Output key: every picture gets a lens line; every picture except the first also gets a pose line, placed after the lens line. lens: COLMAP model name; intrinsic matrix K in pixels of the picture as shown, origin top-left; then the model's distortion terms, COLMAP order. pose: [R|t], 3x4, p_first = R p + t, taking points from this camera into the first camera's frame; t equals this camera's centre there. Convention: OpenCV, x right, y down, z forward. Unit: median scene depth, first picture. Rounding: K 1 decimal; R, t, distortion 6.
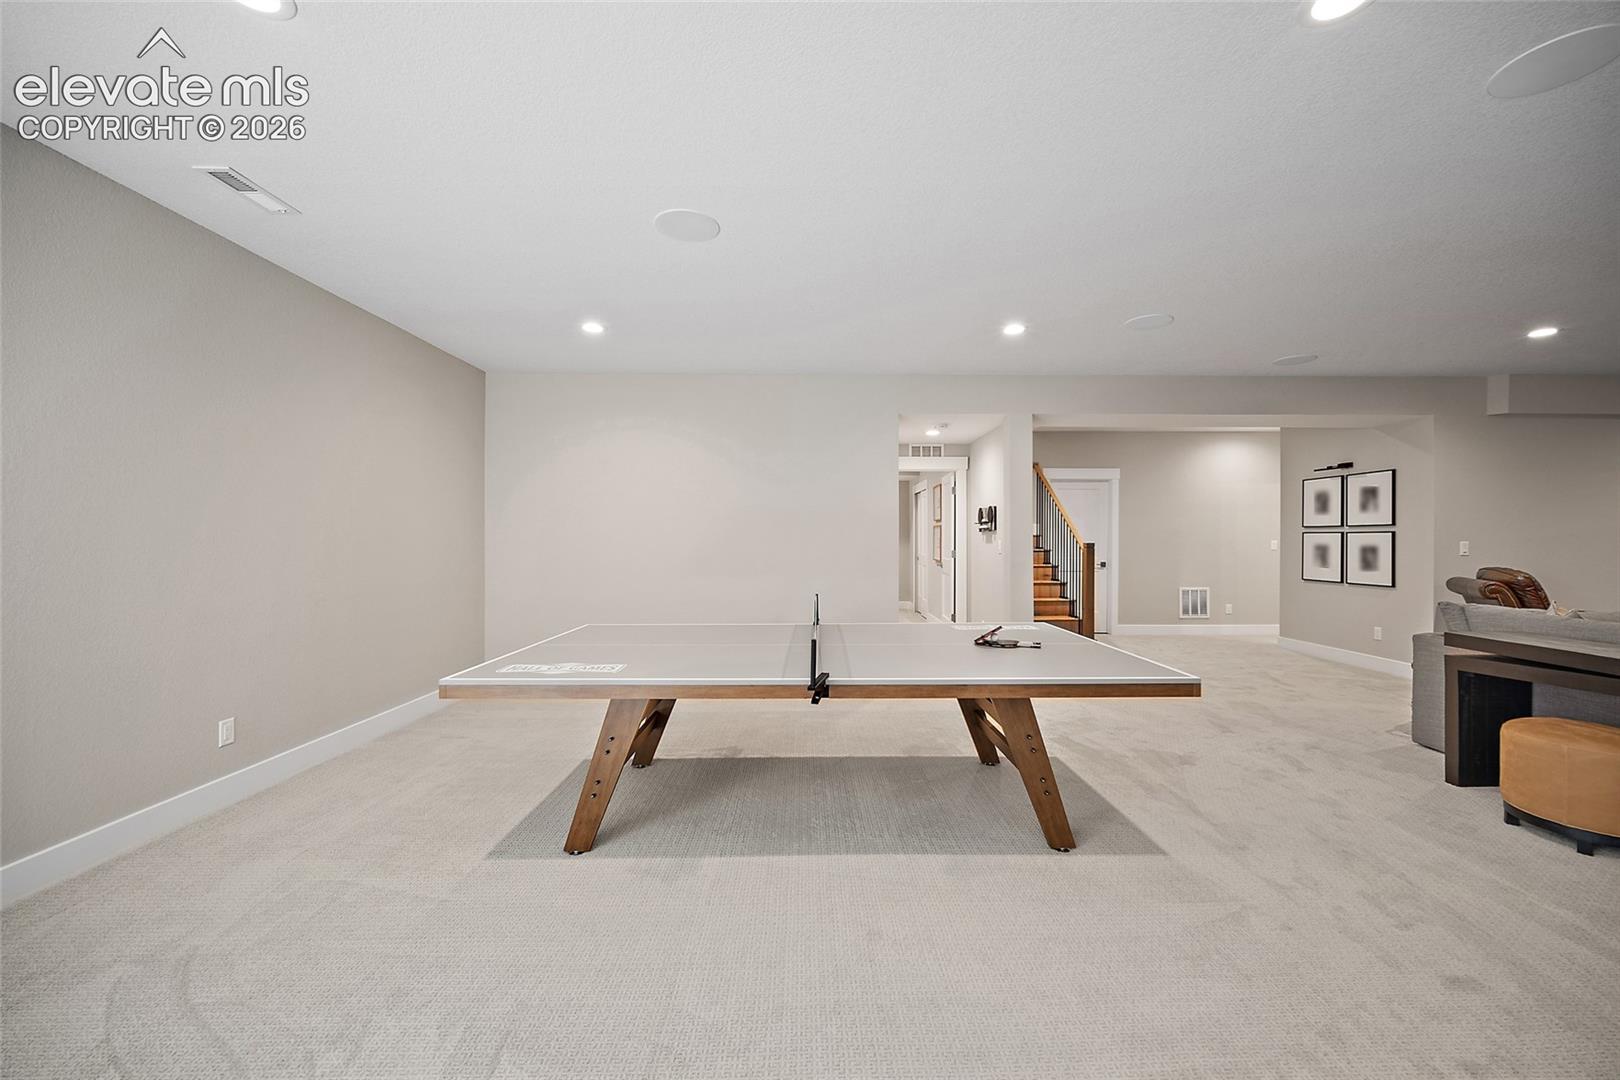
lens RADIAL K [[635.9, 0, 813.6], [0, 635.9, 533.7], [0, 0, 1]] dist [-0.001575, 0.000052]
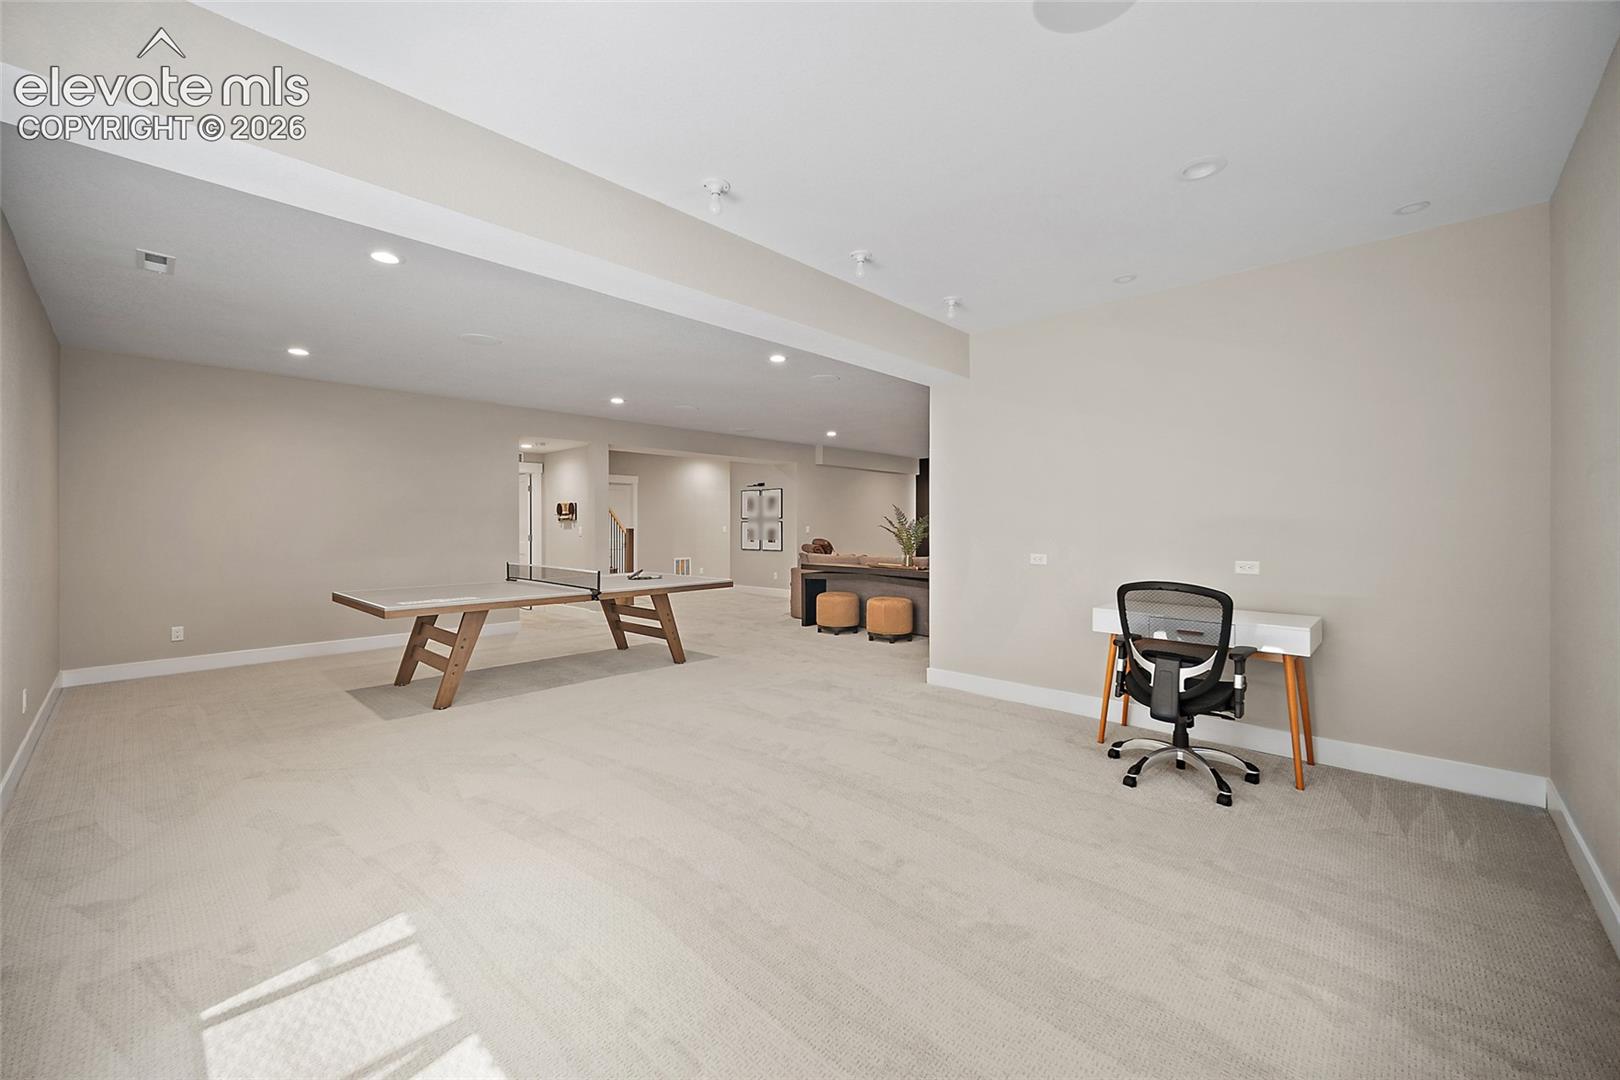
lens RADIAL K [[635.9, 0, 813.6], [0, 635.9, 533.7], [0, 0, 1]] dist [-0.001575, 0.000052]
pose [[0.693371, -0.011731, 0.720486, -0.383928], [0.000143, 0.999870, 0.016142, 0.002575], [-0.720581, -0.011090, 0.693282, -0.380113]]
